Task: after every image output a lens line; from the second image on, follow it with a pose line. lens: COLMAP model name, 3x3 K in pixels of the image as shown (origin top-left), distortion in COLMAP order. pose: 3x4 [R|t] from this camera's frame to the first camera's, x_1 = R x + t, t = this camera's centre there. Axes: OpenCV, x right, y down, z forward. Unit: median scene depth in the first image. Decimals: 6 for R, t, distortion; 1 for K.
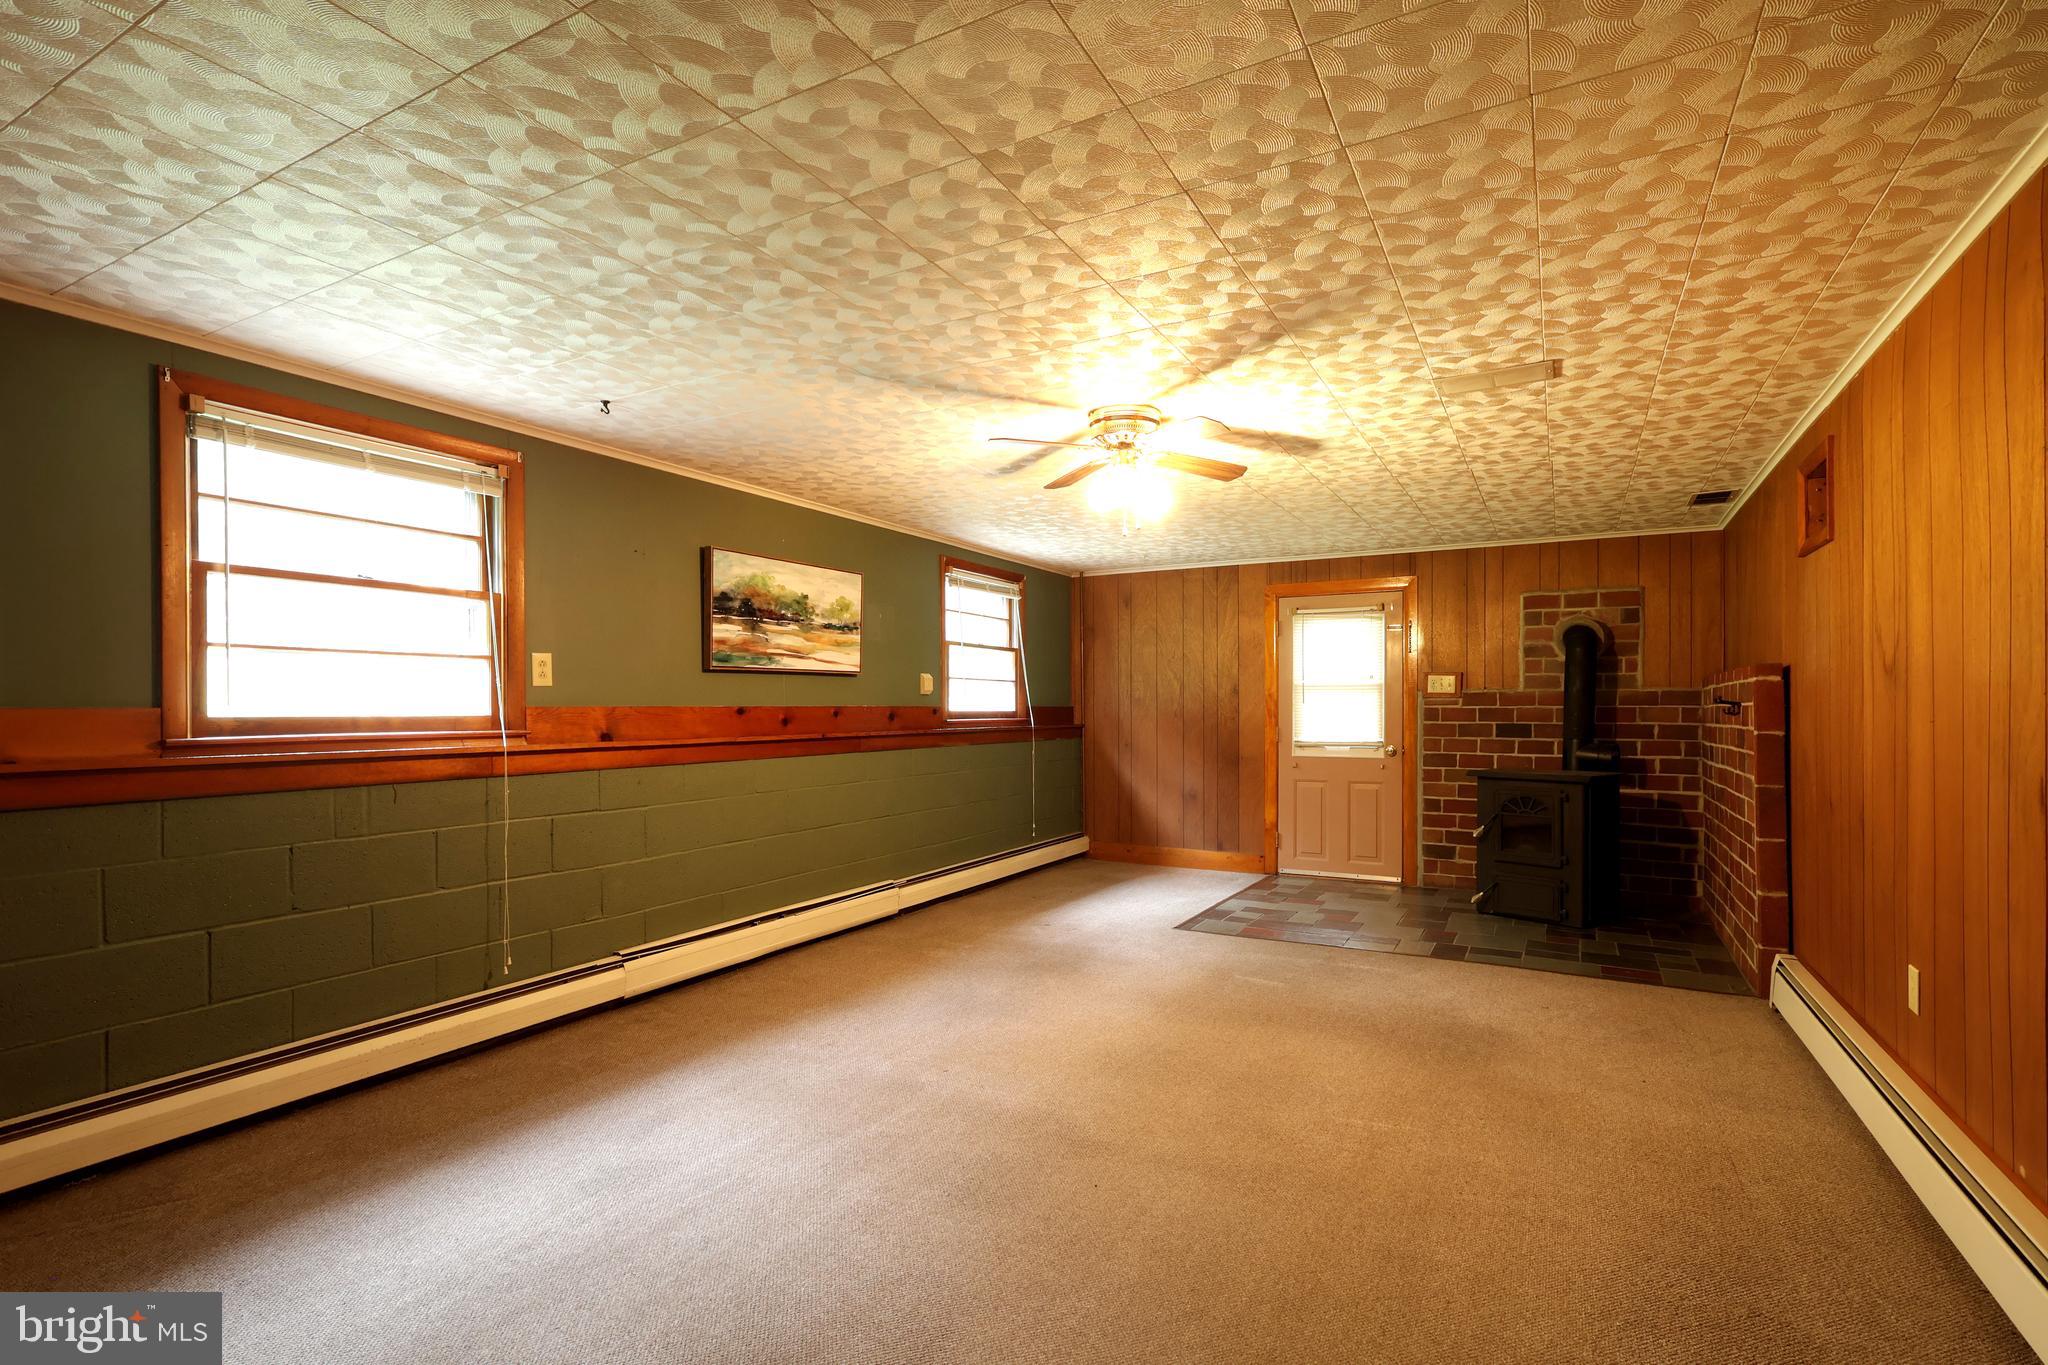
lens RADIAL K [[963.6, 0, 1038.1], [0, 963.6, 711.3], [0, 0, 1]] dist [0.002775, -0.000835]
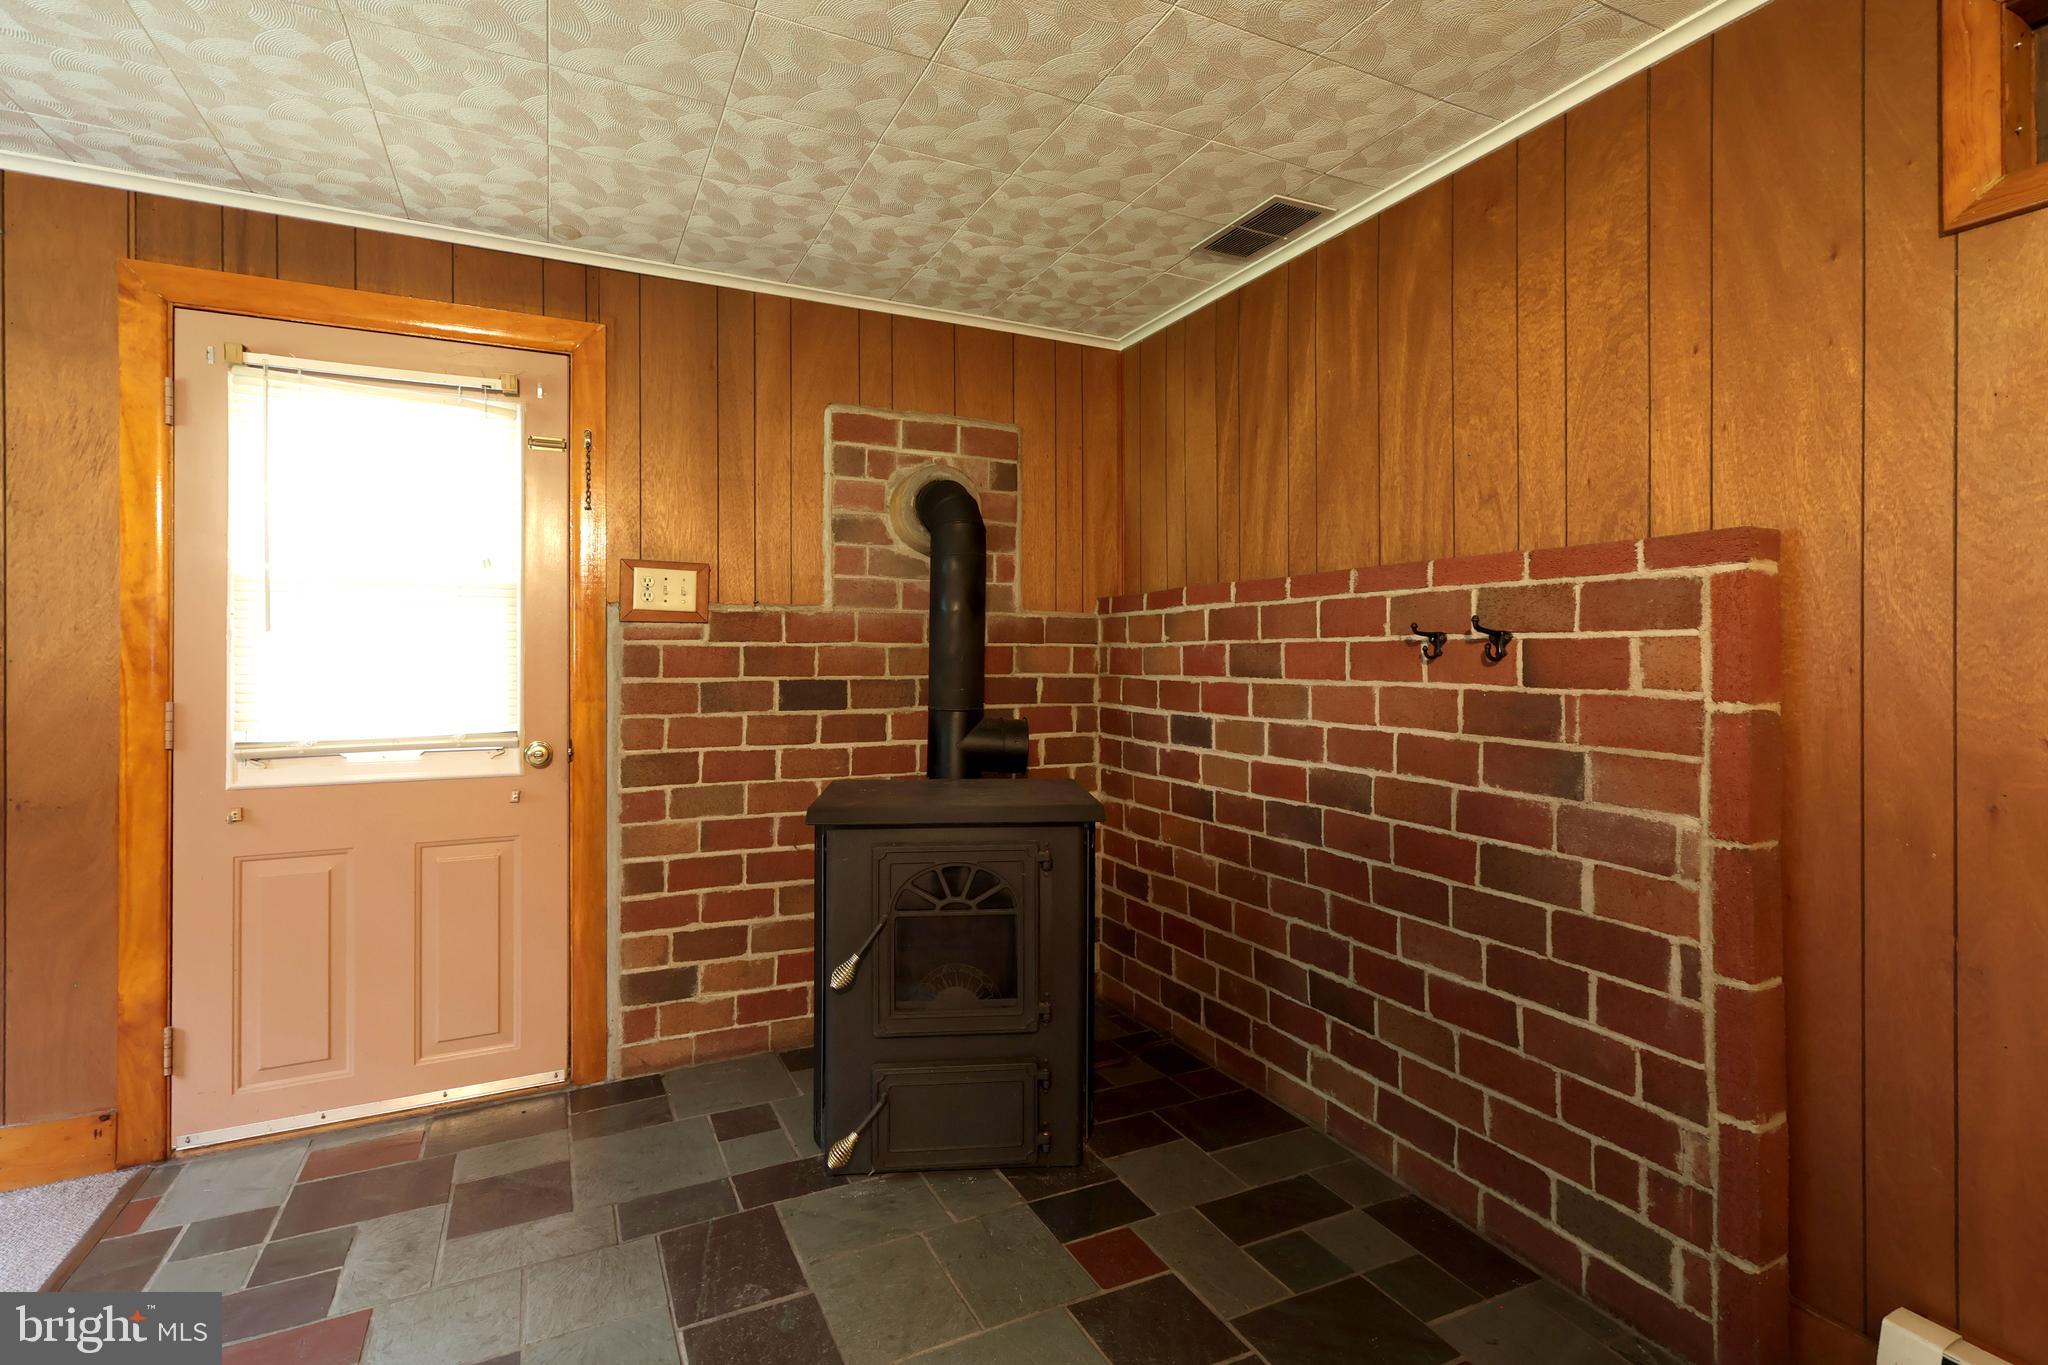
lens RADIAL K [[963.6, 0, 1011.7], [0, 963.6, 656.9], [0, 0, 1]] dist [0.002775, -0.000835]
pose [[0.590994, -0.002425, 0.806673, 0.216610], [0.000580, 0.999997, 0.002581, 0.000553], [-0.806676, -0.001058, 0.590993, 0.815741]]
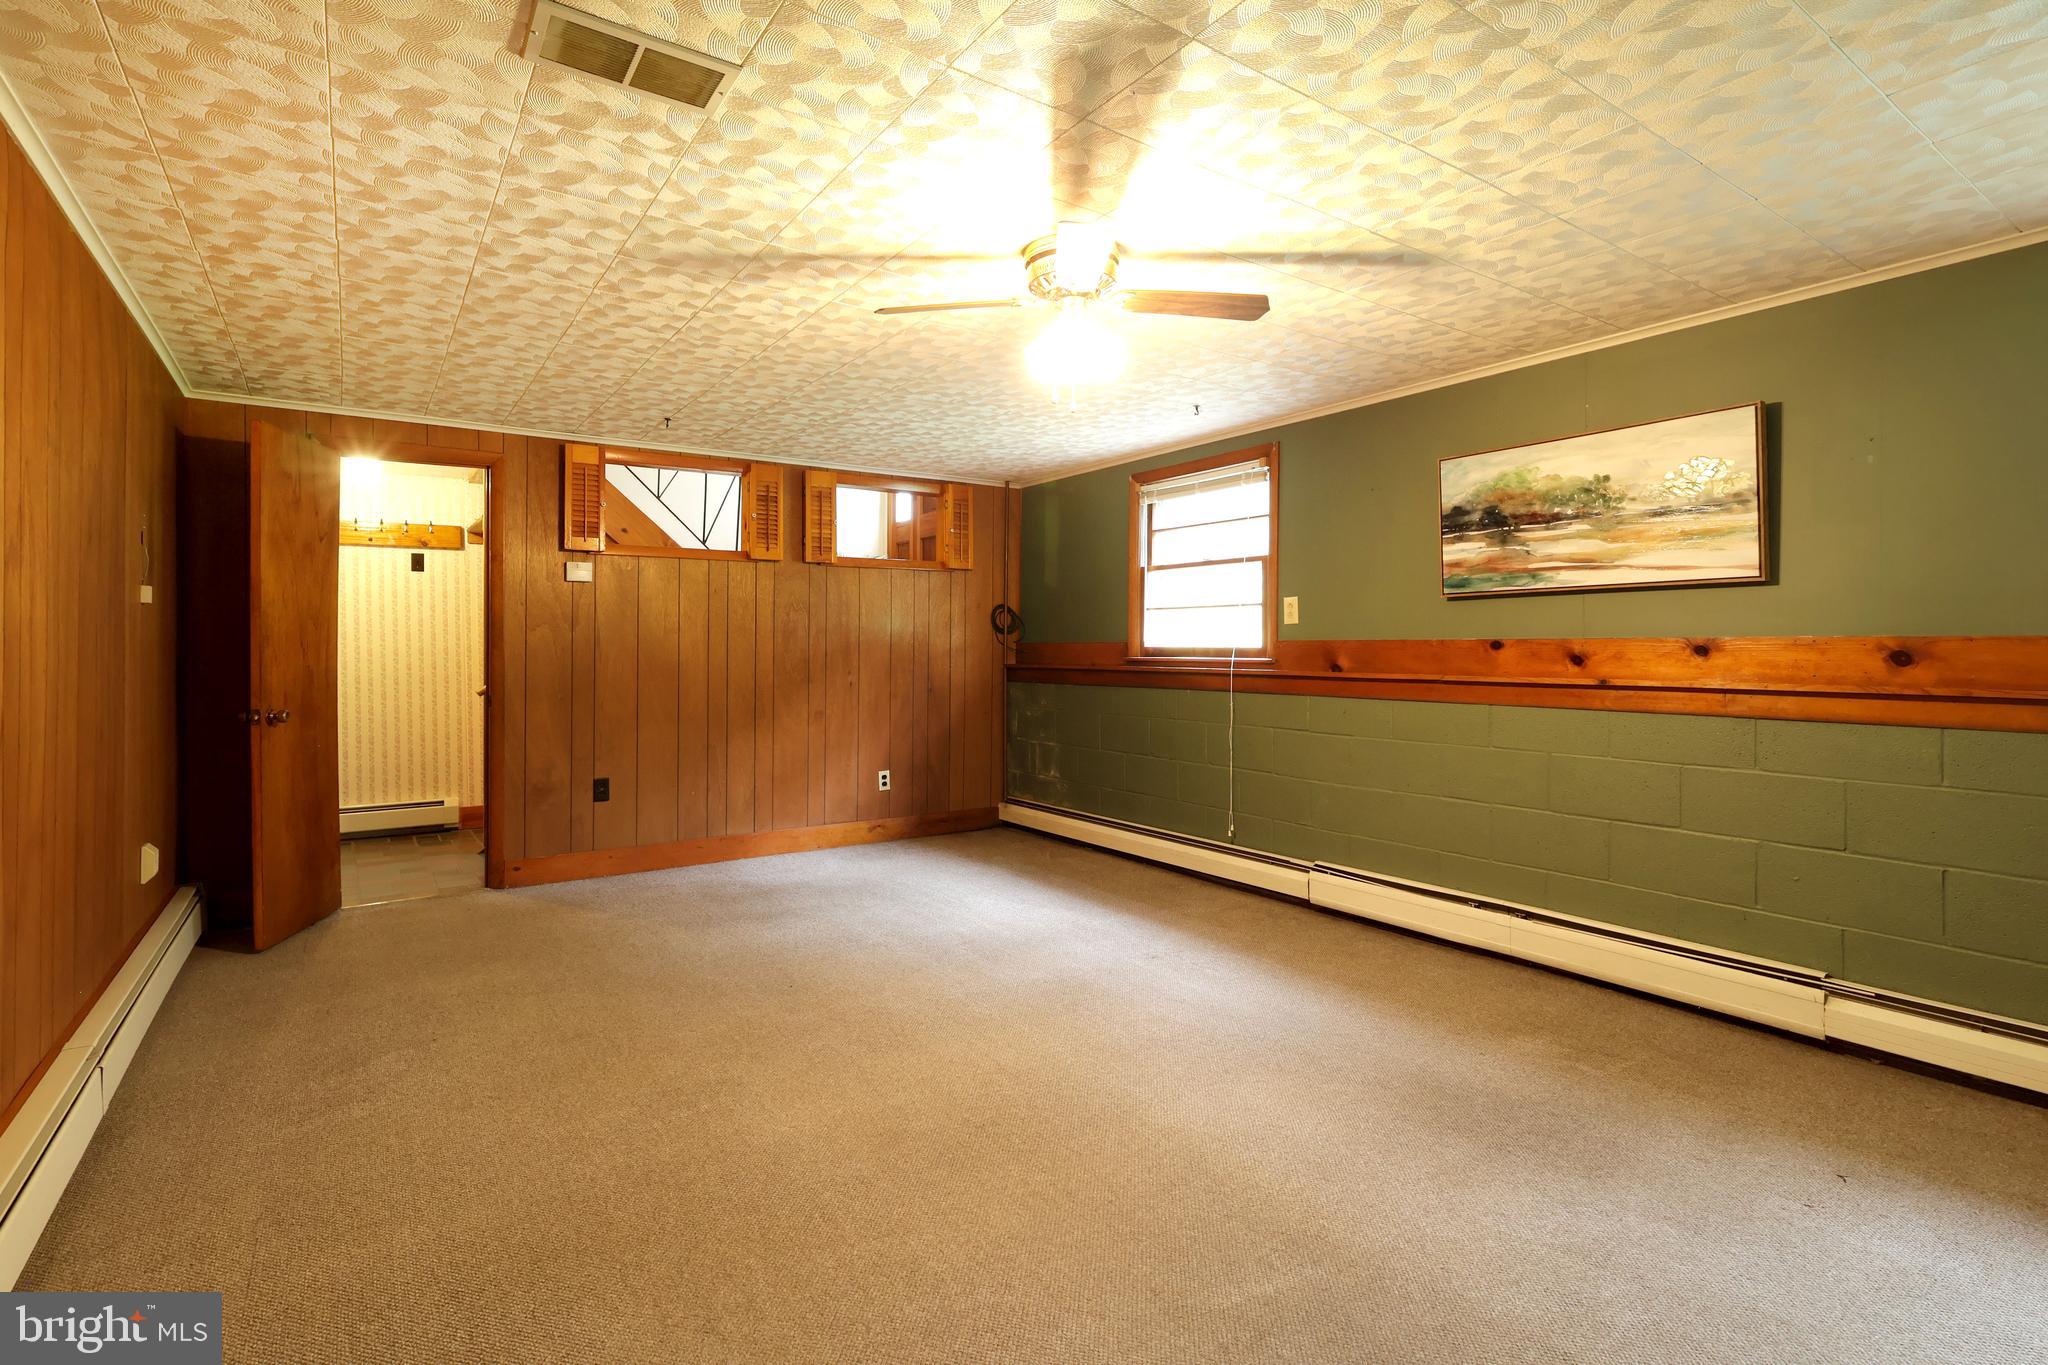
lens RADIAL K [[963.6, 0, 1028.9], [0, 963.6, 662.0], [0, 0, 1]] dist [0.002775, -0.000835]
pose [[-0.446041, 0.011975, -0.894932, 0.545228], [-0.007354, 0.999828, 0.017044, 0.002848], [0.894982, 0.014184, -0.445876, 0.924024]]
